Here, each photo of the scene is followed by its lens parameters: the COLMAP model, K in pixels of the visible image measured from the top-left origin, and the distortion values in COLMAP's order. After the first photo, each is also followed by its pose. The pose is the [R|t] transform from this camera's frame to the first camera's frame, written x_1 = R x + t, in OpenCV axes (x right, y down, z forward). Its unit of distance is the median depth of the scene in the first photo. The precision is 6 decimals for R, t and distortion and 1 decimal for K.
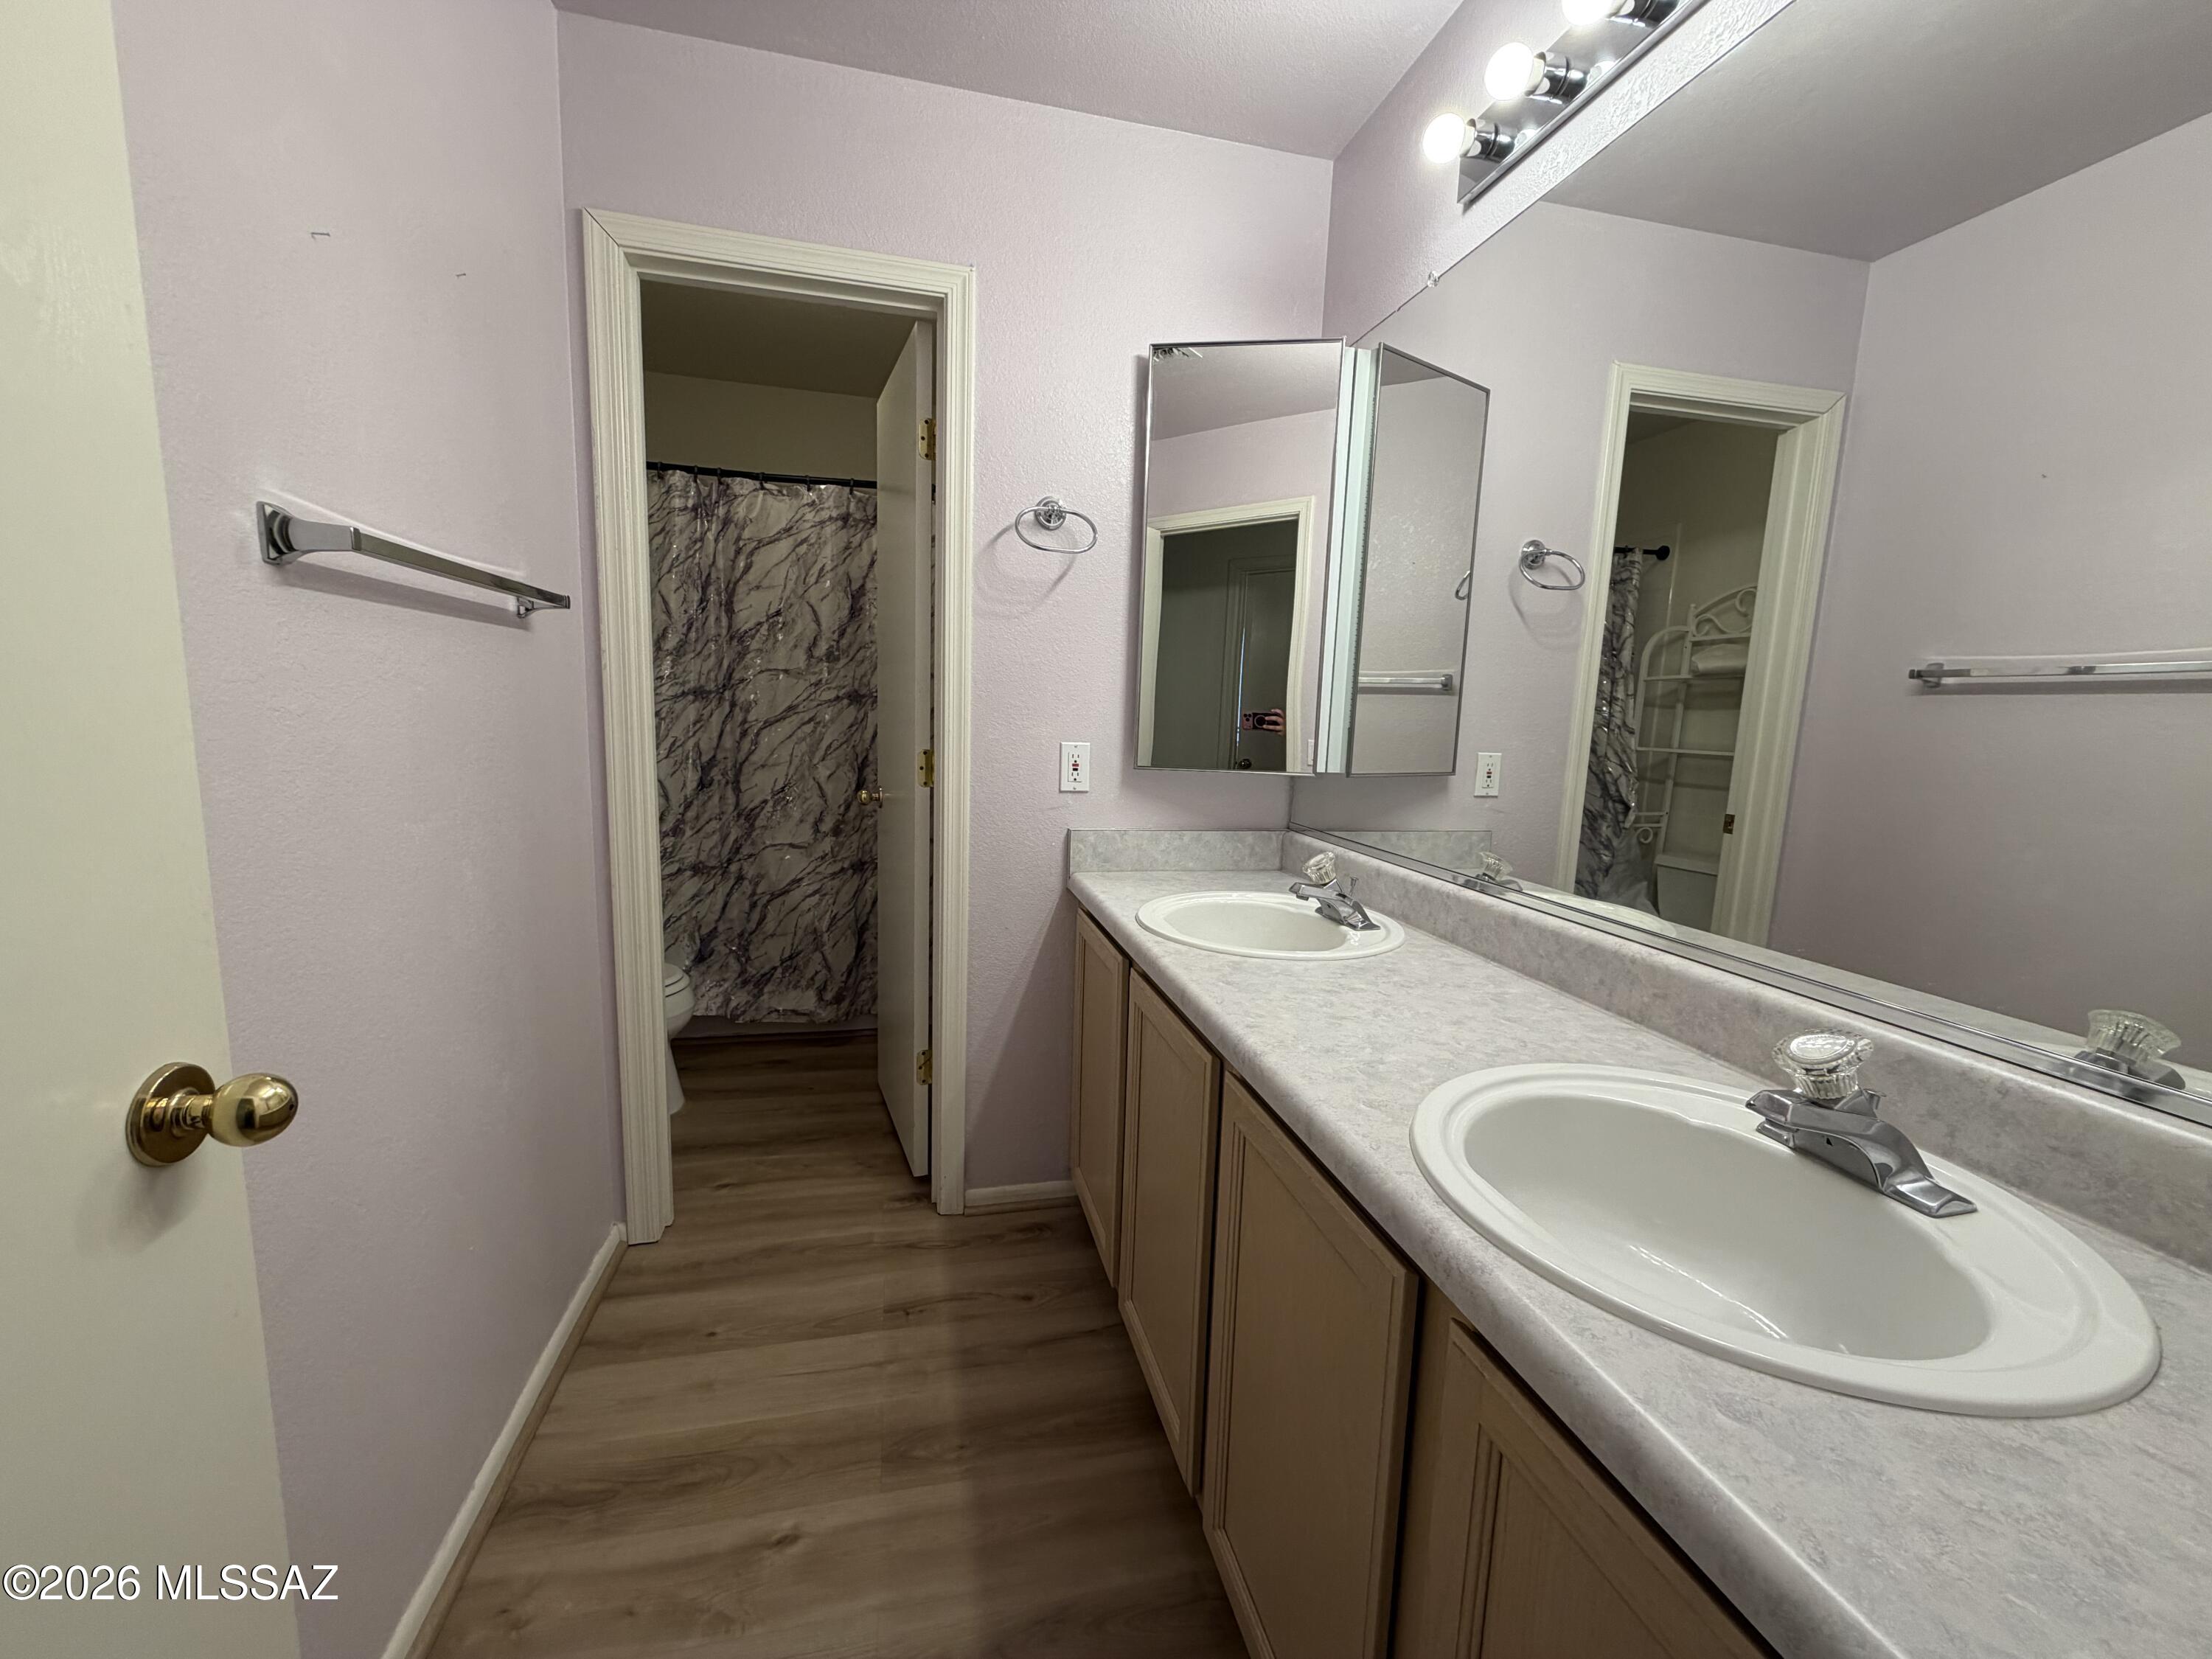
lens RADIAL K [[879.5, 0, 1122.0], [0, 879.5, 831.4], [0, 0, 1]] dist [-0.000938, 0.000462]
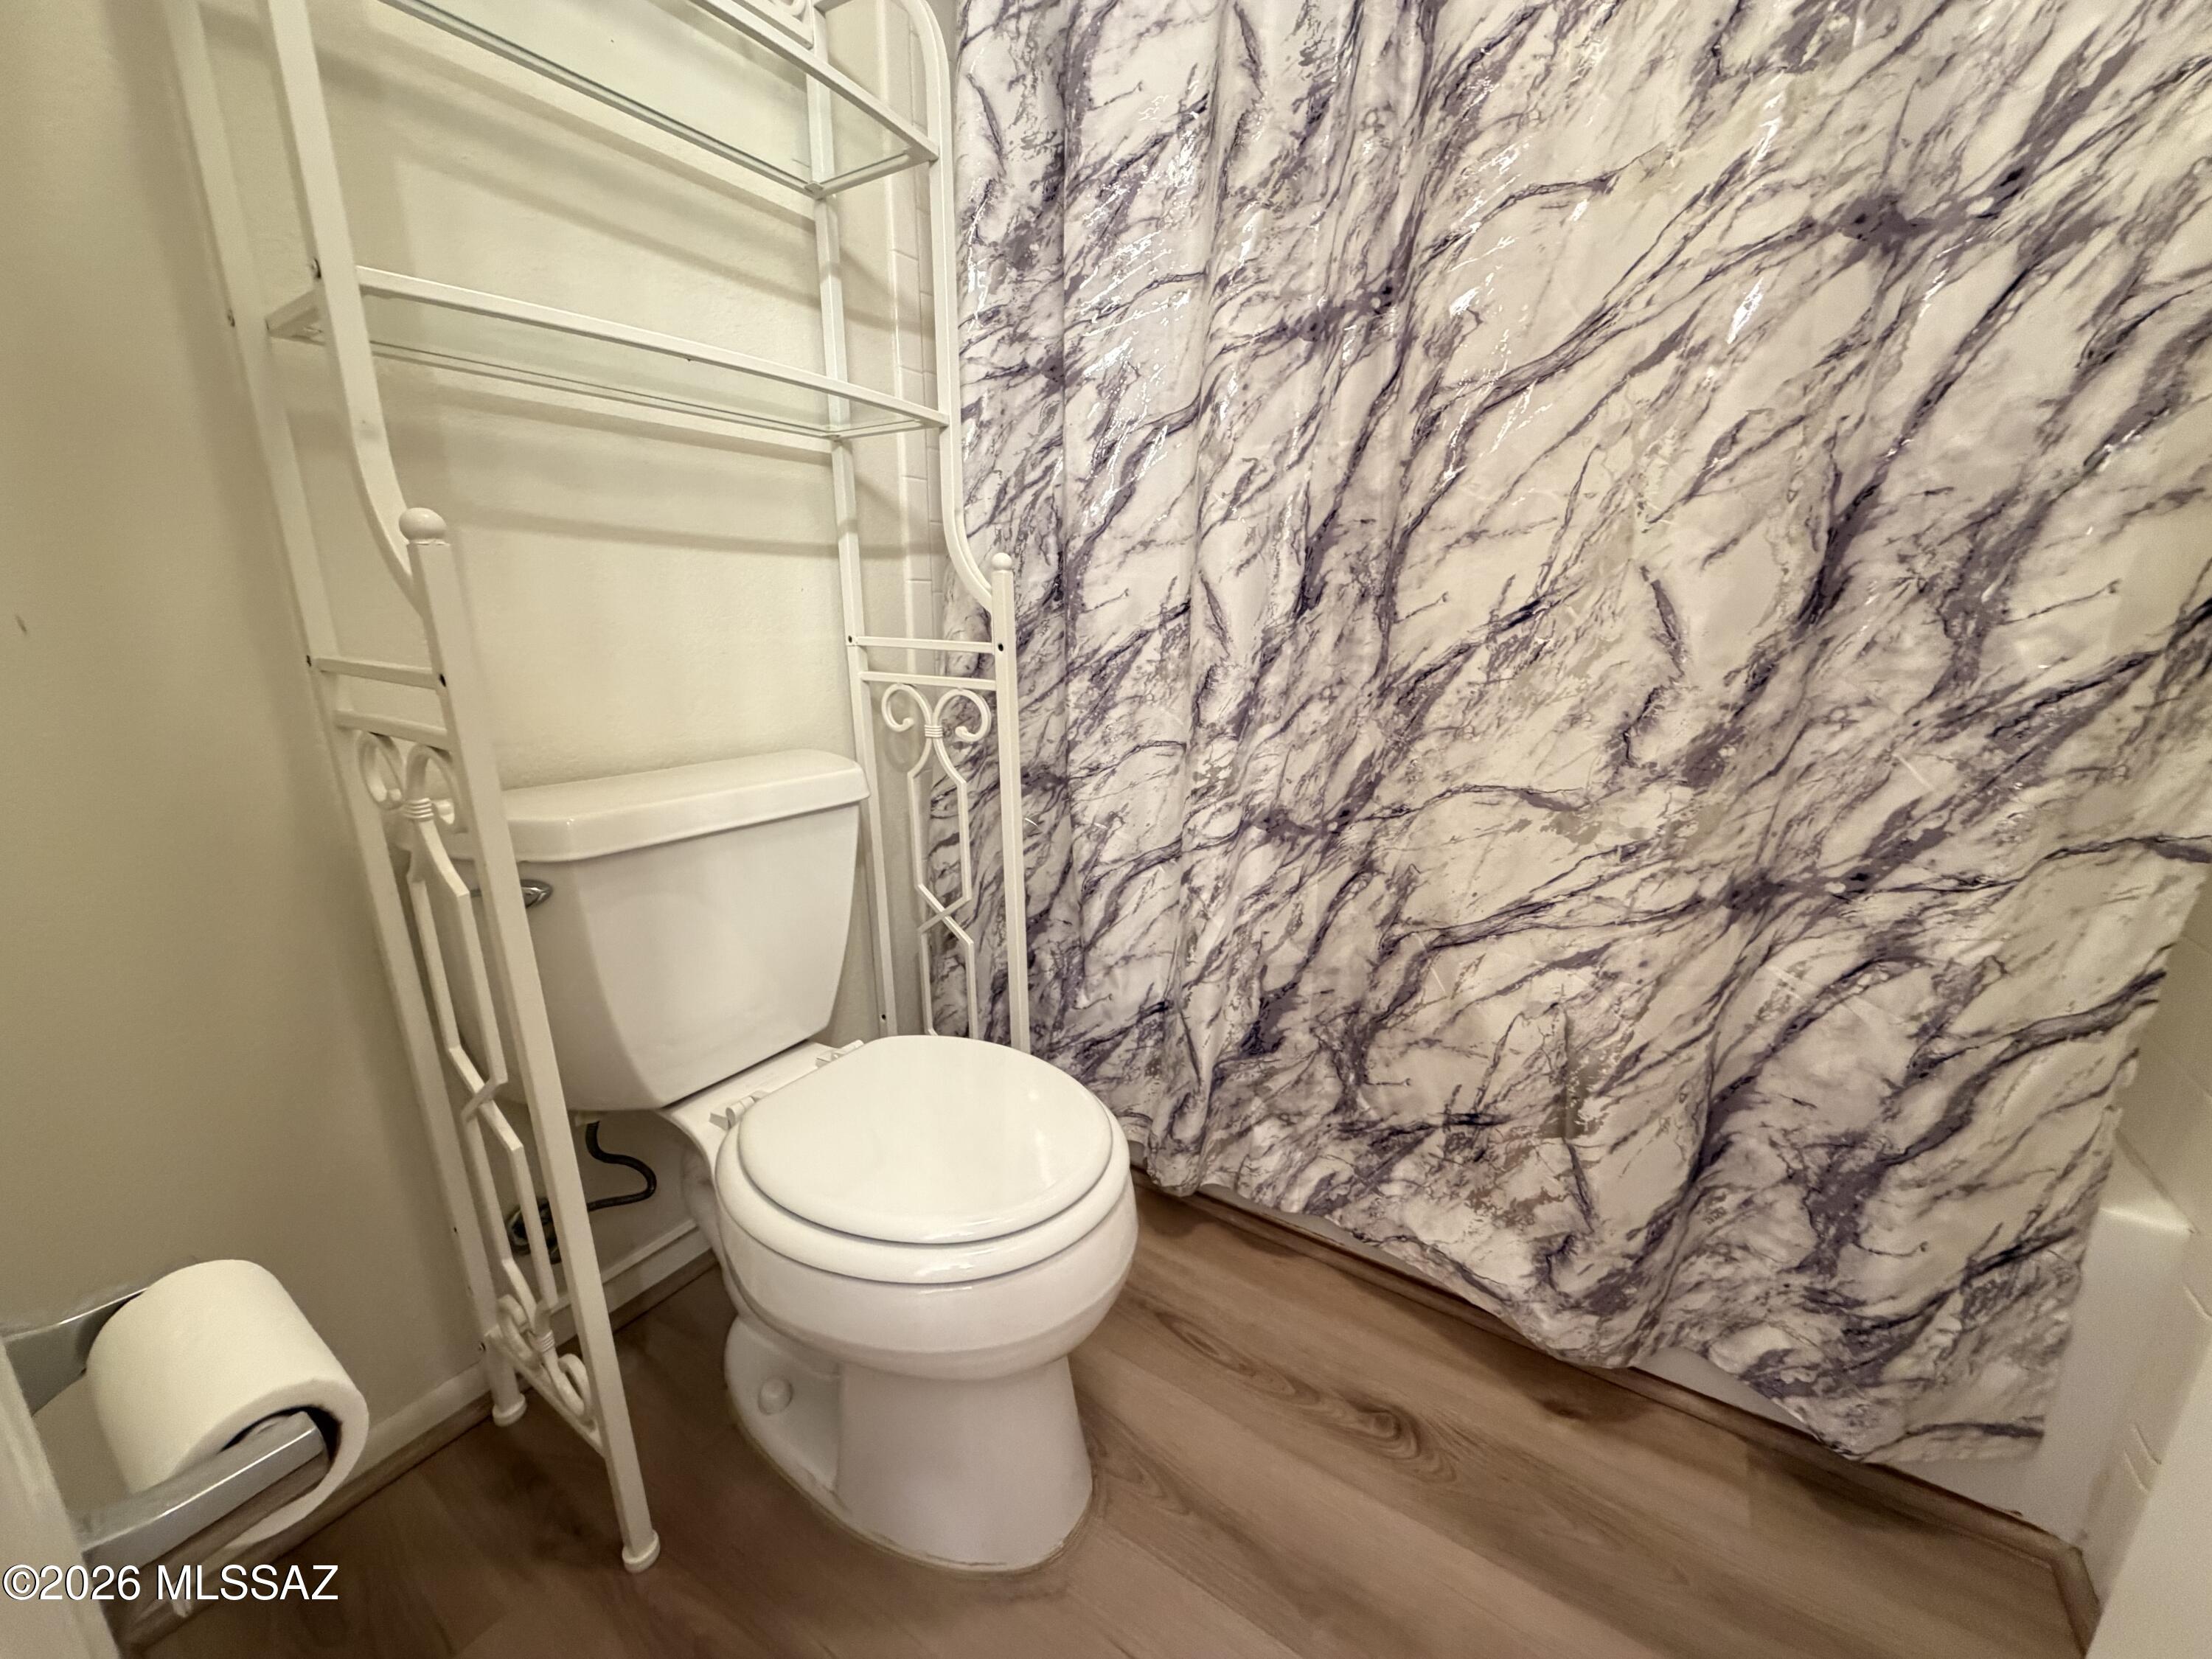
lens RADIAL K [[879.5, 0, 1124.8], [0, 879.5, 839.1], [0, 0, 1]] dist [-0.000938, 0.000462]
pose [[0.698405, 0.164786, -0.696474, -0.255498], [-0.082790, 0.985201, 0.150079, -0.003990], [0.710898, -0.047155, 0.701712, 0.679875]]
